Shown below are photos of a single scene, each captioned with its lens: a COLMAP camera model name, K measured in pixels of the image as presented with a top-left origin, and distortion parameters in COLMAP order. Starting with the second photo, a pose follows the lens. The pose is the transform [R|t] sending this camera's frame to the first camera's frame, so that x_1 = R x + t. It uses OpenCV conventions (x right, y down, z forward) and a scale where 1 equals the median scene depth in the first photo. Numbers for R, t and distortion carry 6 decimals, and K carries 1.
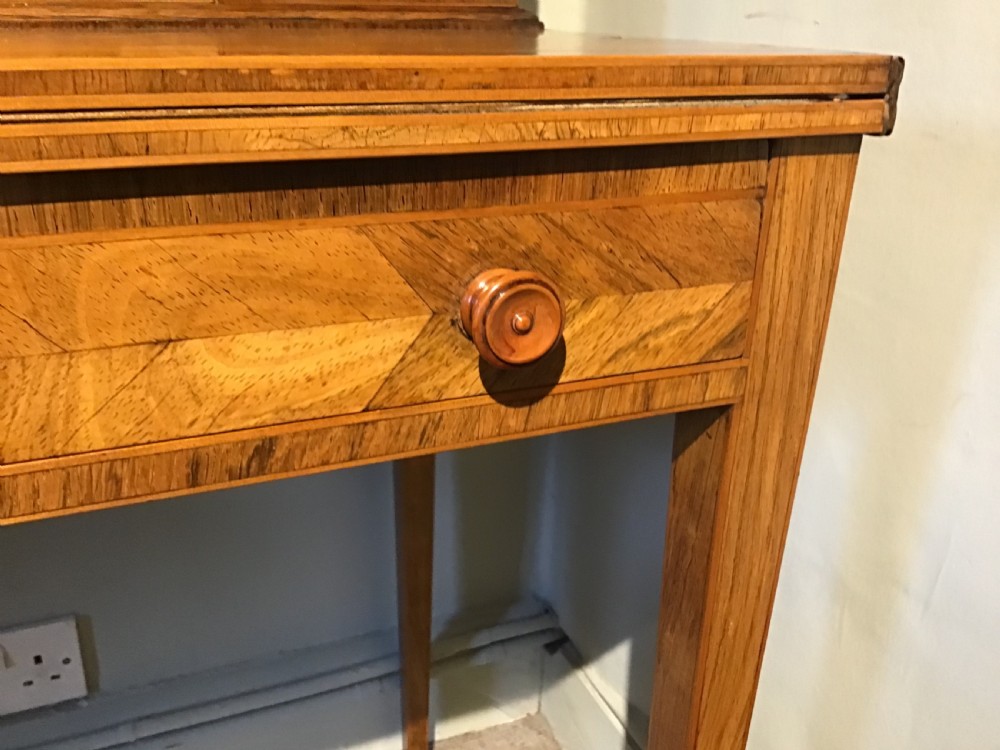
lens RADIAL K [[921.2, 0, 500.0], [0, 921.2, 375.0], [0, 0, 1]] dist [0.097715, -0.225057]
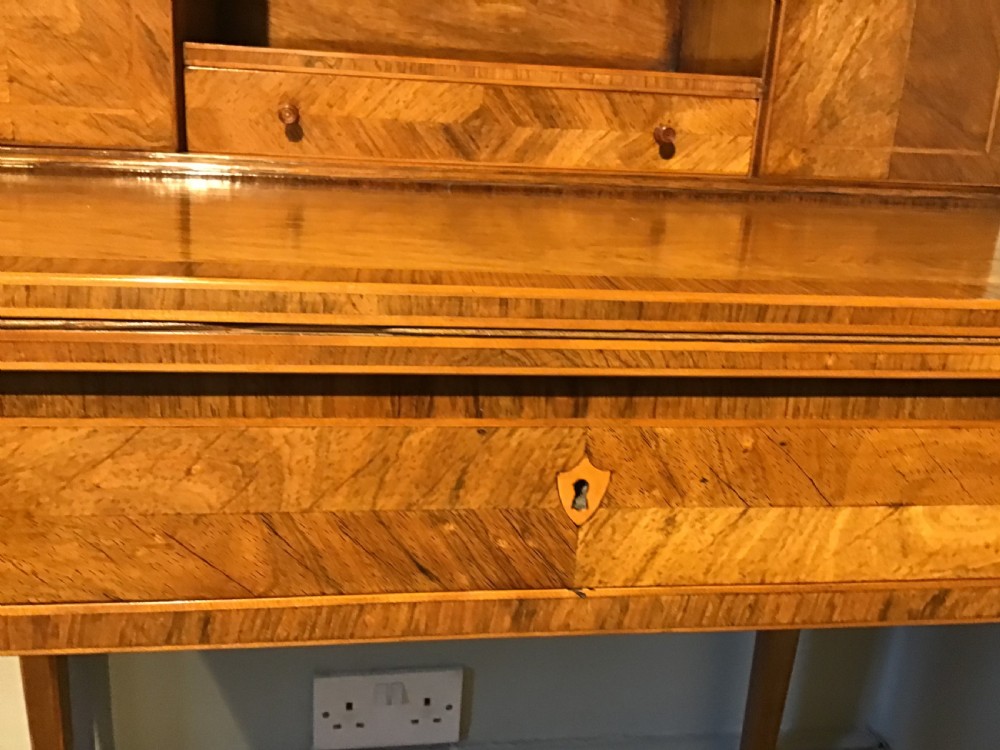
lens RADIAL K [[921.2, 0, 500.0], [0, 921.2, 375.0], [0, 0, 1]] dist [0.097715, -0.225057]
pose [[0.966581, 0.109904, -0.231610, -0.594254], [-0.129613, 0.988975, -0.071622, -0.049449], [0.221185, 0.099248, 0.970169, -0.351567]]
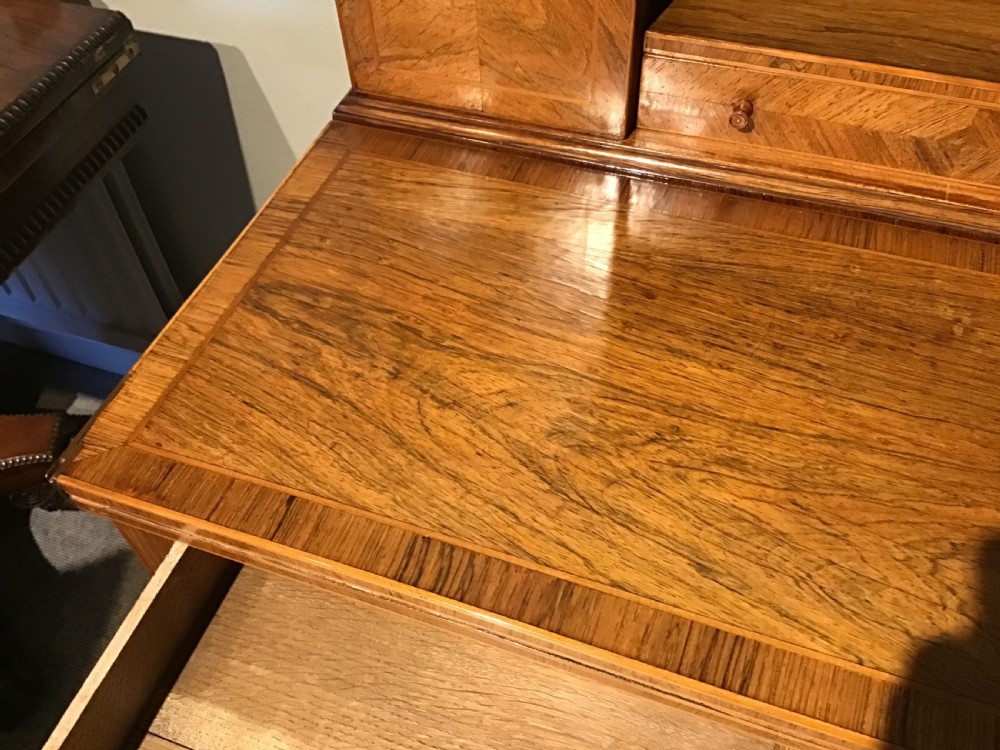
lens RADIAL K [[910.3, 0, 497.5], [0, 910.3, 372.0], [0, 0, 1]] dist [0.116643, -0.248384]
pose [[0.727387, 0.495941, -0.474290, -0.776742], [-0.202283, 0.815405, 0.542399, -1.197062], [0.655736, -0.298593, 0.693435, -0.339971]]
